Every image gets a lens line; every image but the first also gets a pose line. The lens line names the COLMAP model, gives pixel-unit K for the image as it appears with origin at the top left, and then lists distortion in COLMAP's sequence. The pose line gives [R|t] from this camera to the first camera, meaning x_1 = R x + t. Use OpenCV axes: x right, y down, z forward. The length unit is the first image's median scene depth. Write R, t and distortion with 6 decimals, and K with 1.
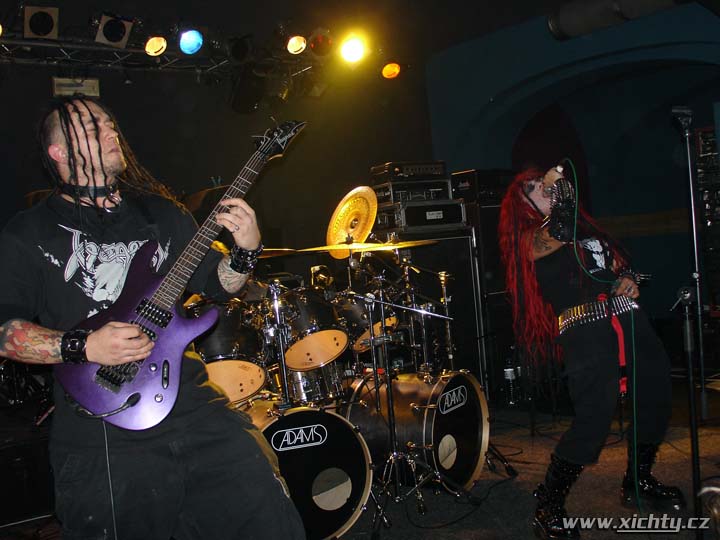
lens RADIAL K [[822.9, 0, 376.4], [0, 822.9, 269.7], [0, 0, 1]] dist [-0.193931, 0.225518]
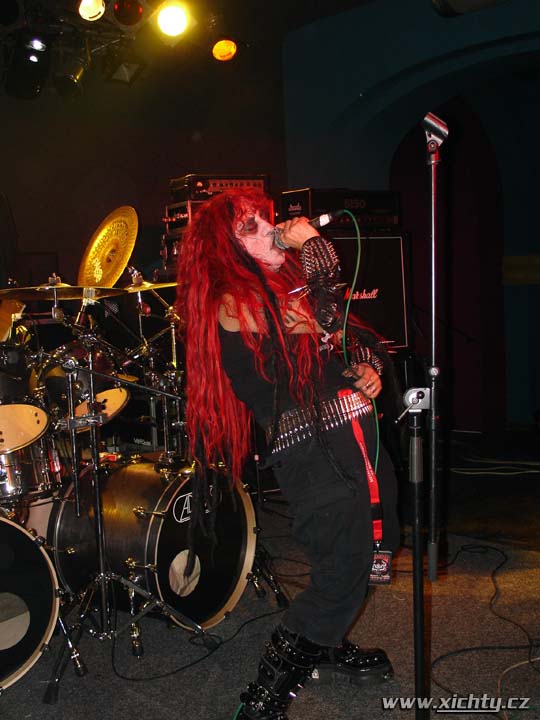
lens RADIAL K [[1013.8, 0, 285.0], [0, 1013.8, 375.2], [0, 0, 1]] dist [-0.079493, 0.117380]
pose [[0.998835, 0.048064, 0.004316, 0.154097], [-0.048250, 0.996263, 0.071638, -0.024889], [-0.000857, -0.071763, 0.997421, 0.086326]]
